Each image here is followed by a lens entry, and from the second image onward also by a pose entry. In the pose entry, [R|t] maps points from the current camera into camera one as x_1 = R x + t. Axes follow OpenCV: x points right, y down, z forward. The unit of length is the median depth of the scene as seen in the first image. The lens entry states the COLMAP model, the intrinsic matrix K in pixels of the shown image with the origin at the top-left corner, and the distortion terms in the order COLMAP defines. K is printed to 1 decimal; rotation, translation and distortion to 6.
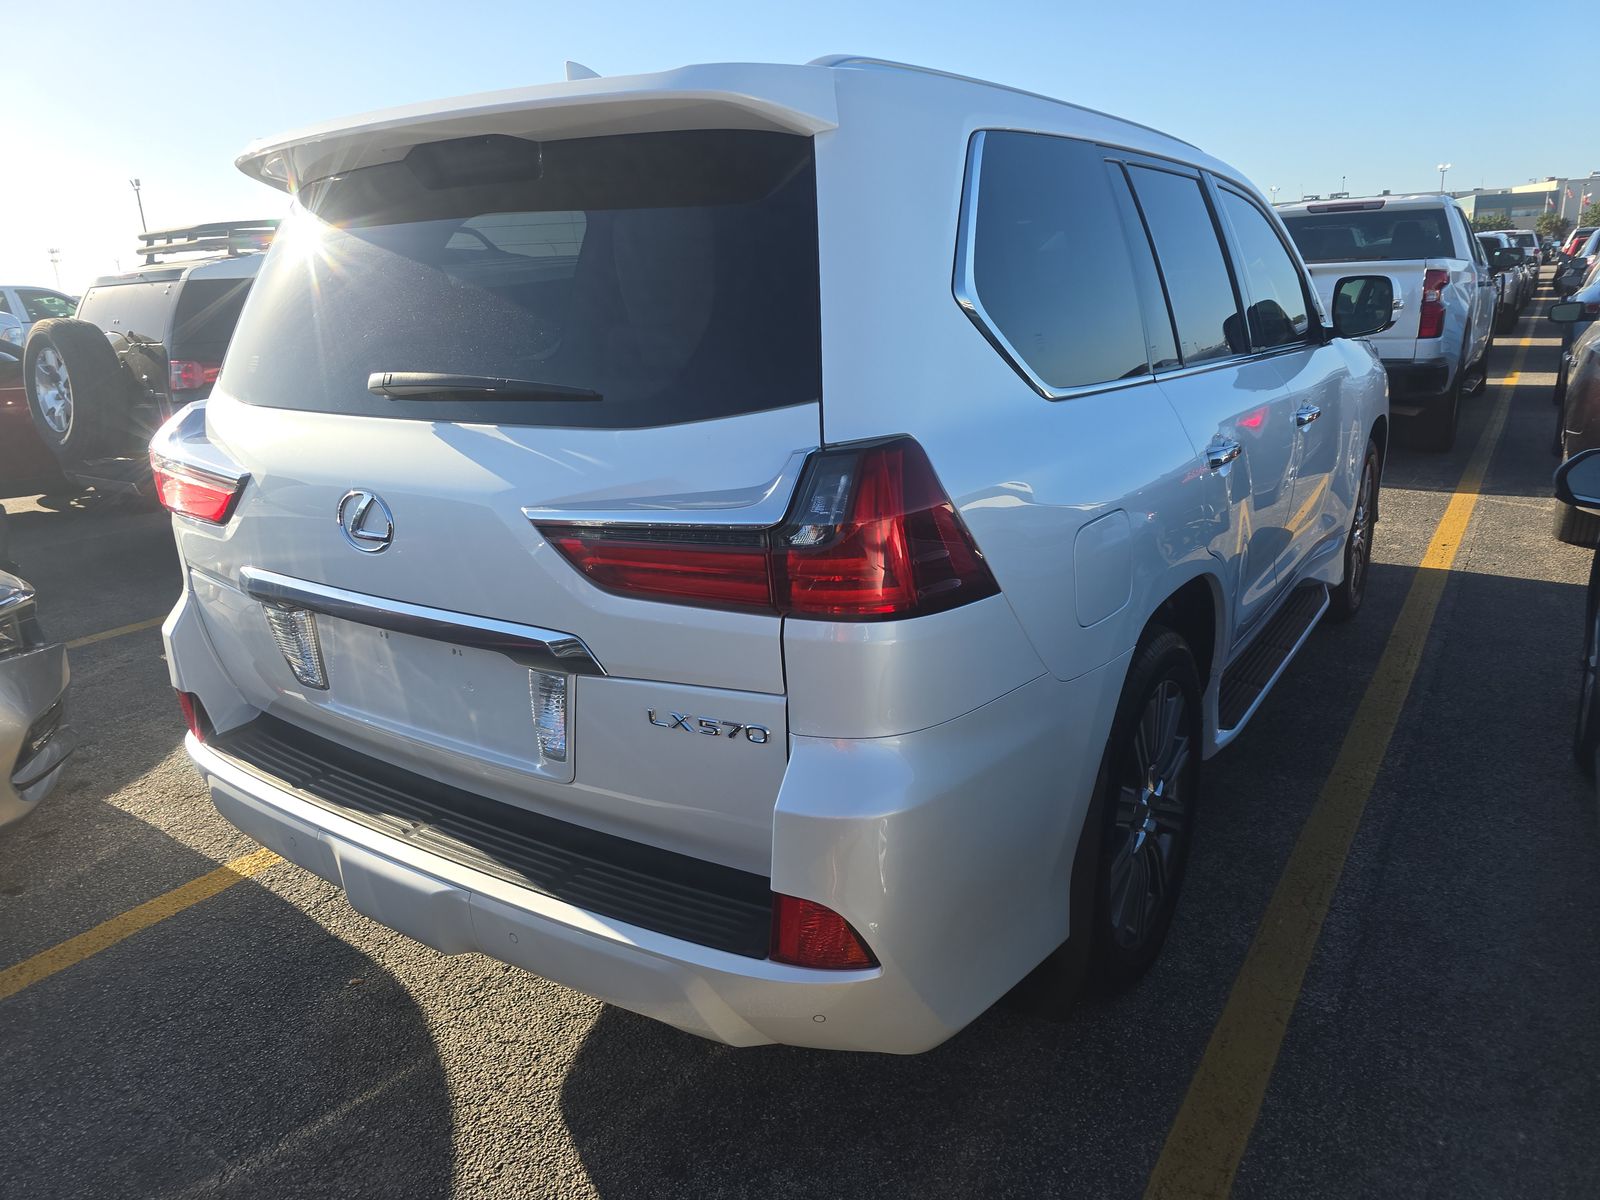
lens RADIAL K [[1128.0, 0, 800.0], [0, 1128.0, 600.0], [0, 0, 1]] dist [0.040343, -0.030145]
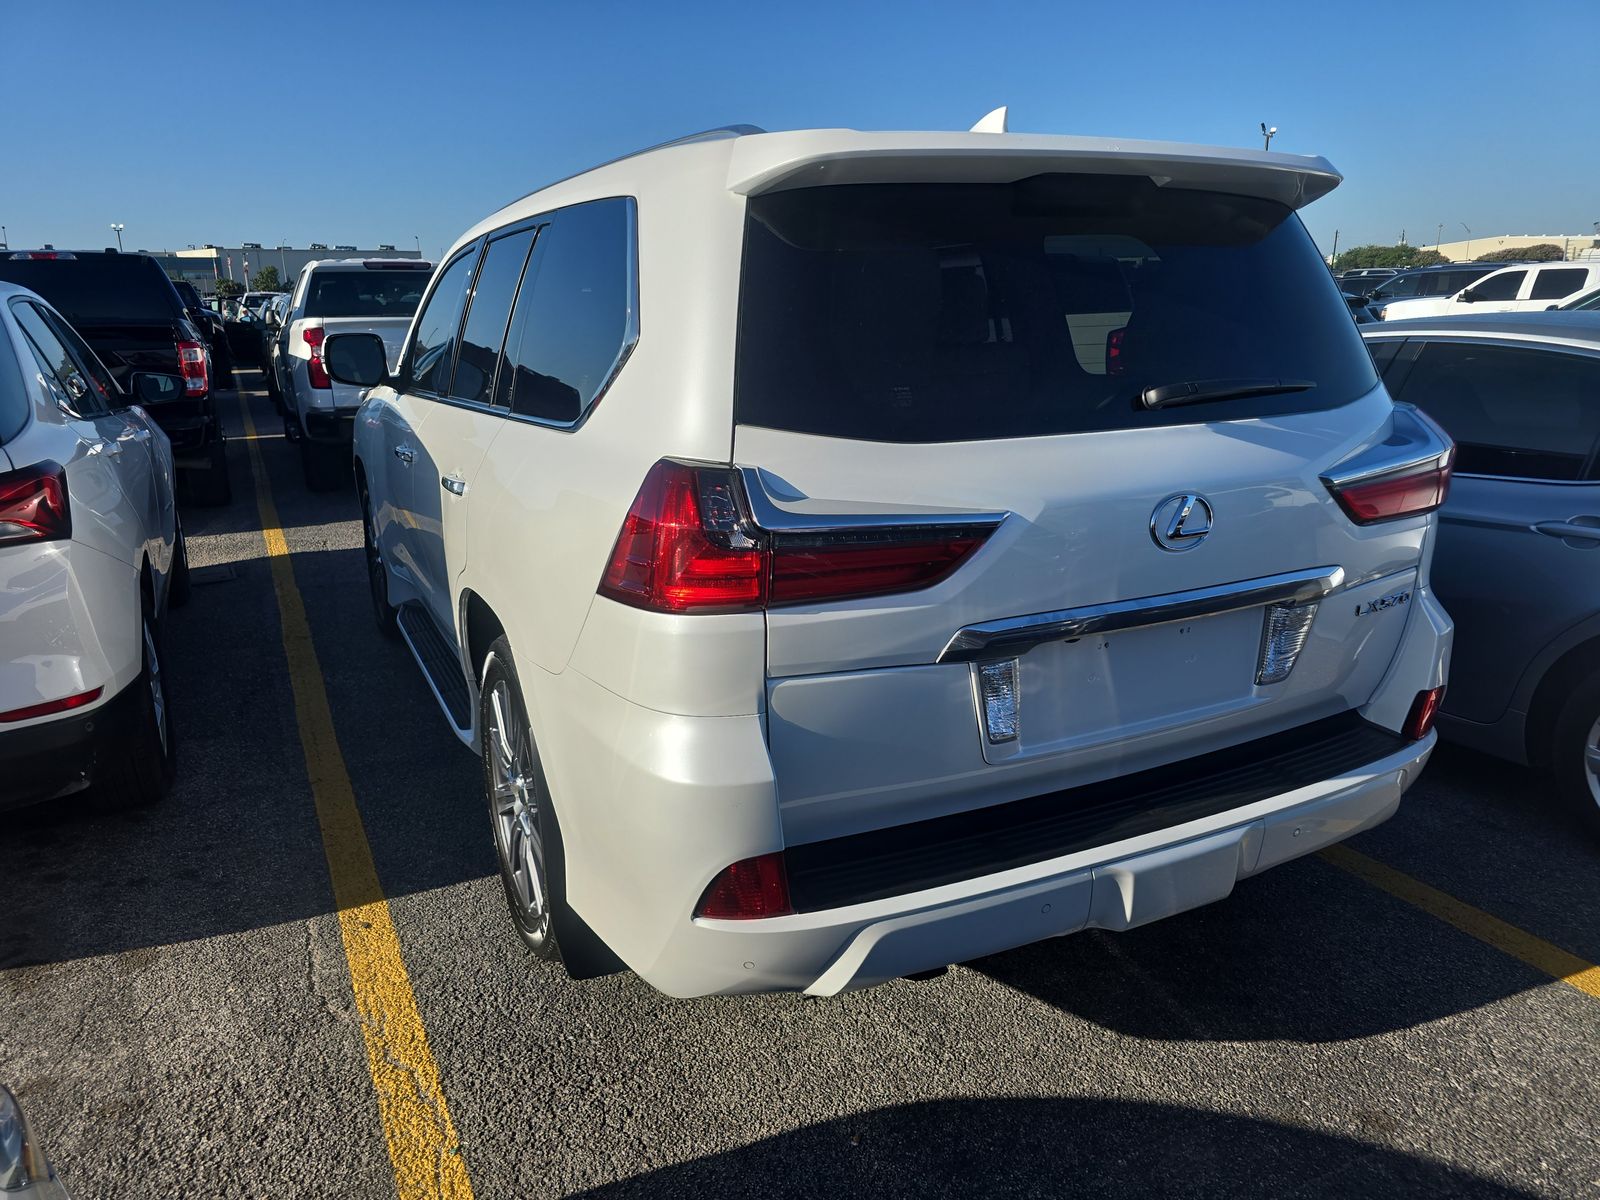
lens RADIAL K [[1128.0, 0, 800.0], [0, 1128.0, 600.0], [0, 0, 1]] dist [0.040343, -0.030145]
pose [[0.472513, -0.199040, 0.858554, -1.397277], [0.241454, 0.966127, 0.091092, -0.172101], [-0.847603, 0.164259, 0.504567, 0.737441]]
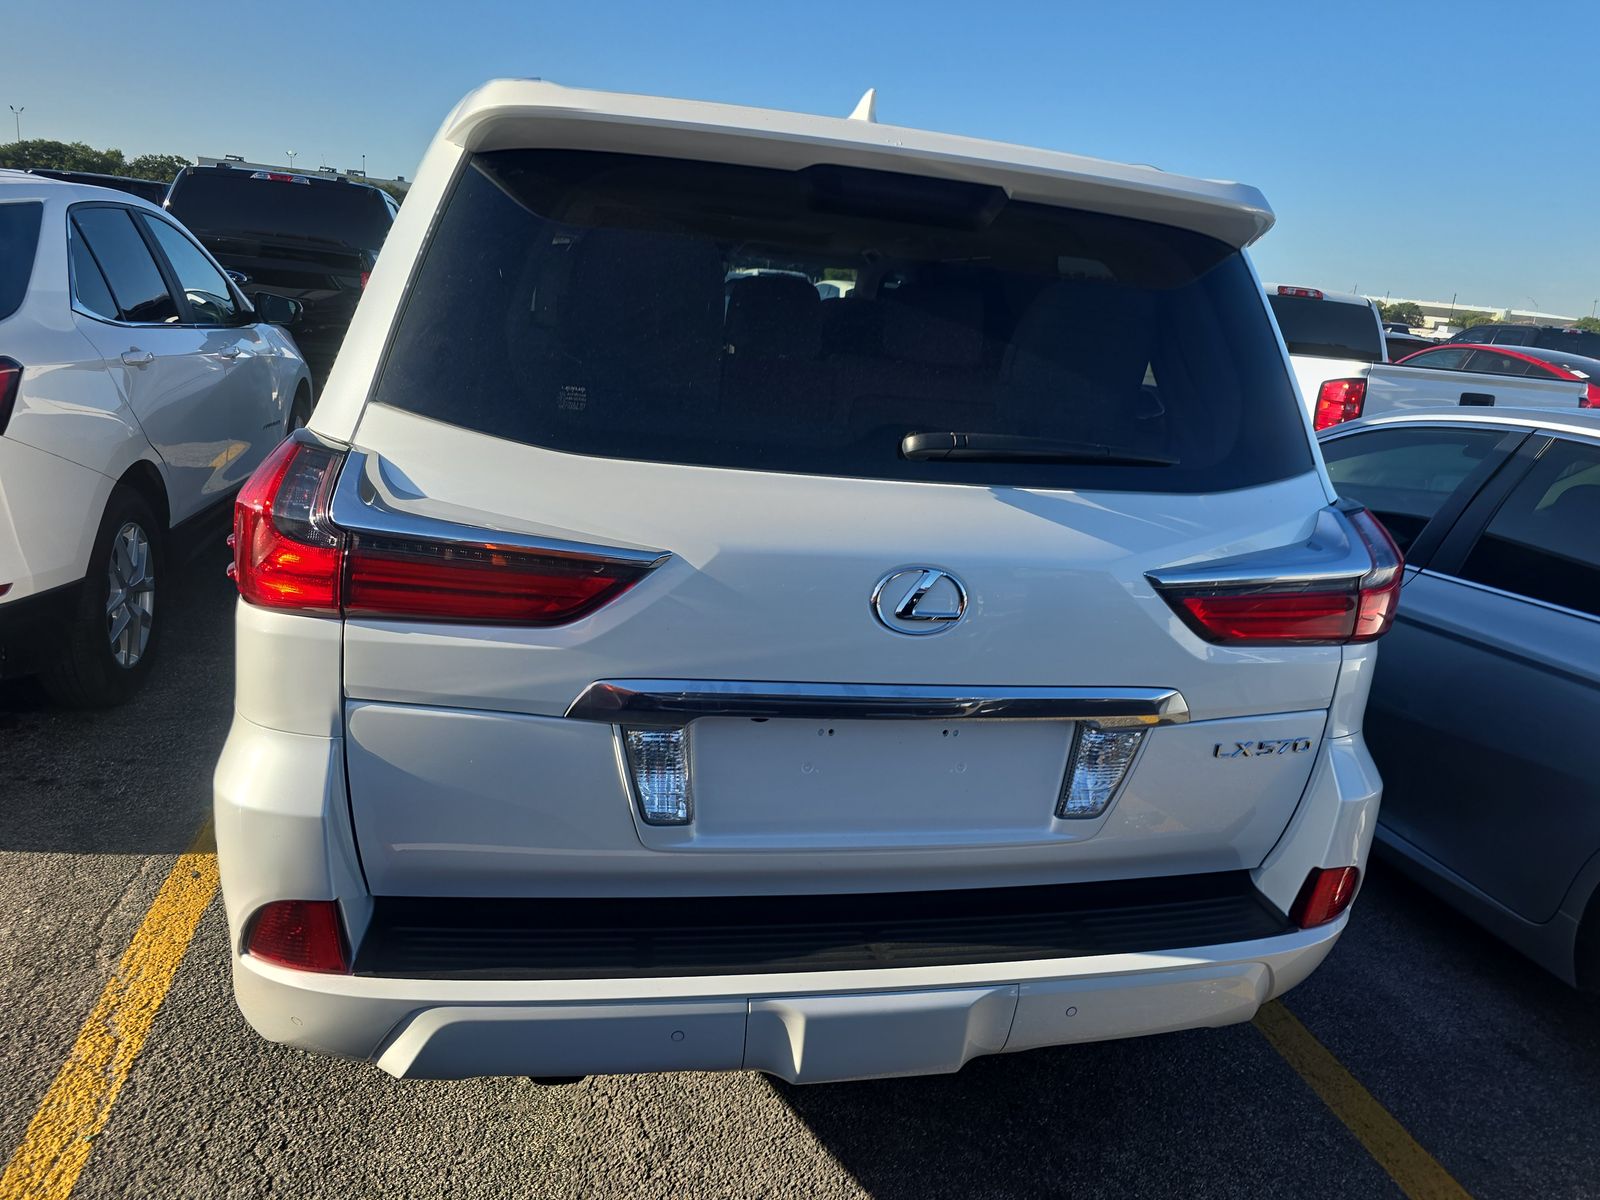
lens RADIAL K [[1174.3, 0, 800.8], [0, 1174.3, 570.7], [0, 0, 1]] dist [0.039042, -0.042181]
pose [[0.649057, -0.081682, 0.756342, -1.055948], [0.087156, 0.995657, 0.032734, -0.122845], [-0.755731, 0.044674, 0.653357, 0.457946]]
